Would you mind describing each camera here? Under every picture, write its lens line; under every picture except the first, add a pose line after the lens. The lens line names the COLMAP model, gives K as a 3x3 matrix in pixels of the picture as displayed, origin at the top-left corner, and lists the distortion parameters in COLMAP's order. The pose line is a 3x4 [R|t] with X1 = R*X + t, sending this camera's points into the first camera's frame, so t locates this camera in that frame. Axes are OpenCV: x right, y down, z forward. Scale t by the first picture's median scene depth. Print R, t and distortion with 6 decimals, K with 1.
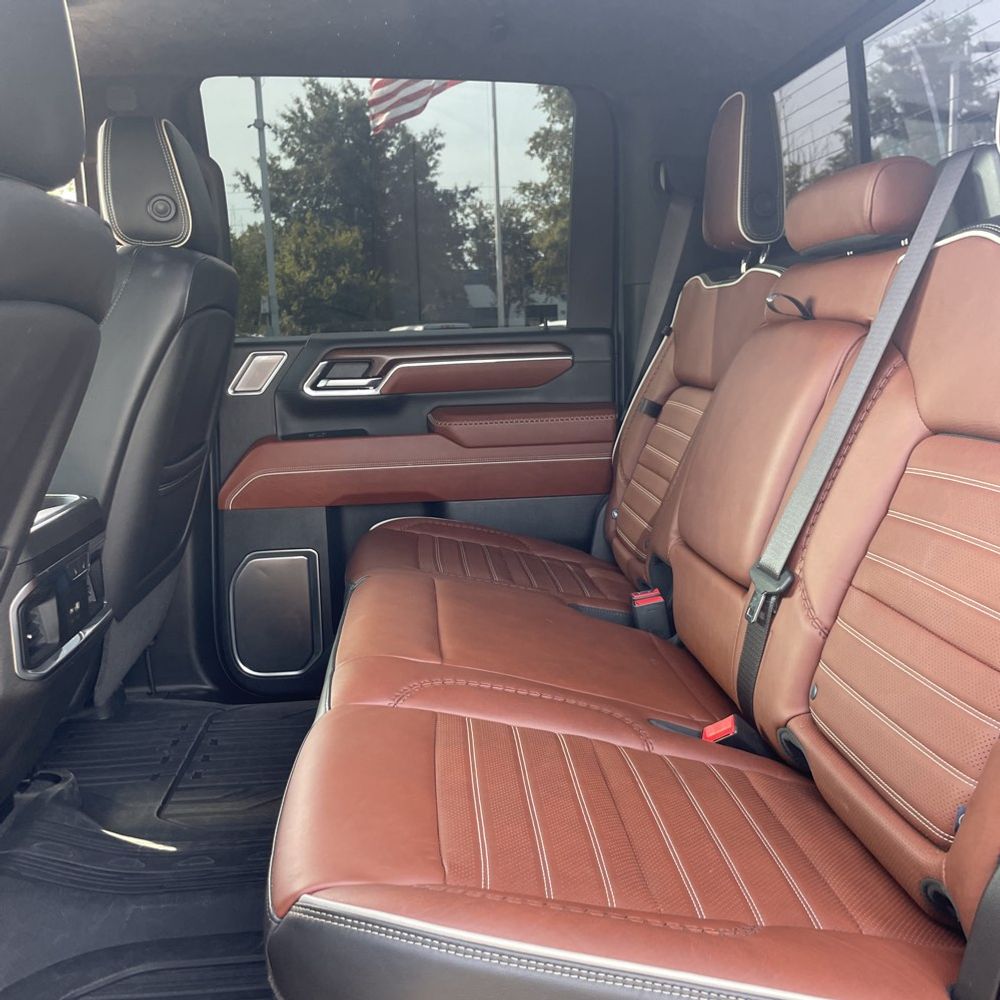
lens RADIAL K [[1029.5, 0, 496.1], [0, 1029.5, 501.7], [0, 0, 1]] dist [0.039868, 0.000000]
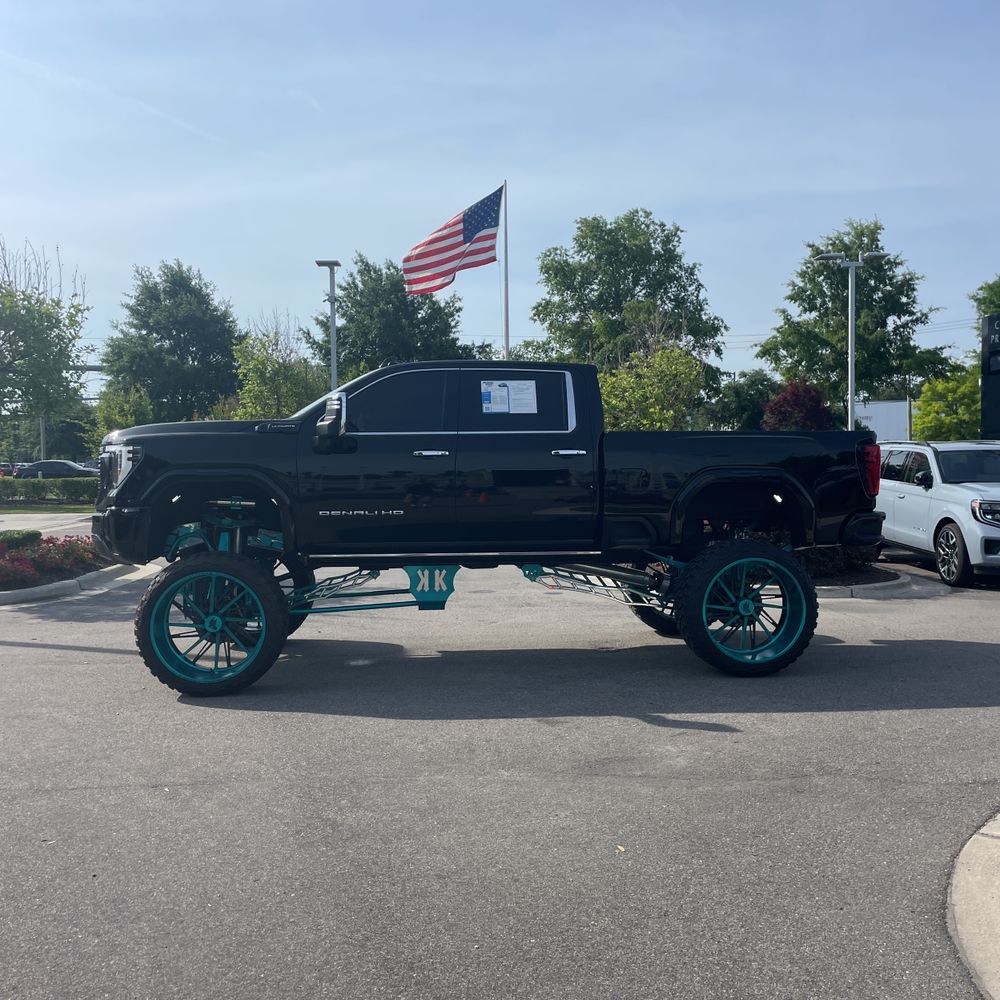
lens RADIAL K [[1029.5, 0, 513.4], [0, 1029.5, 488.8], [0, 0, 1]] dist [0.039868, 0.000000]
pose [[0.999531, 0.024139, 0.018819, -0.009588], [-0.021331, 0.990298, -0.137314, 0.040393], [-0.021951, 0.136848, 0.990349, -0.211552]]
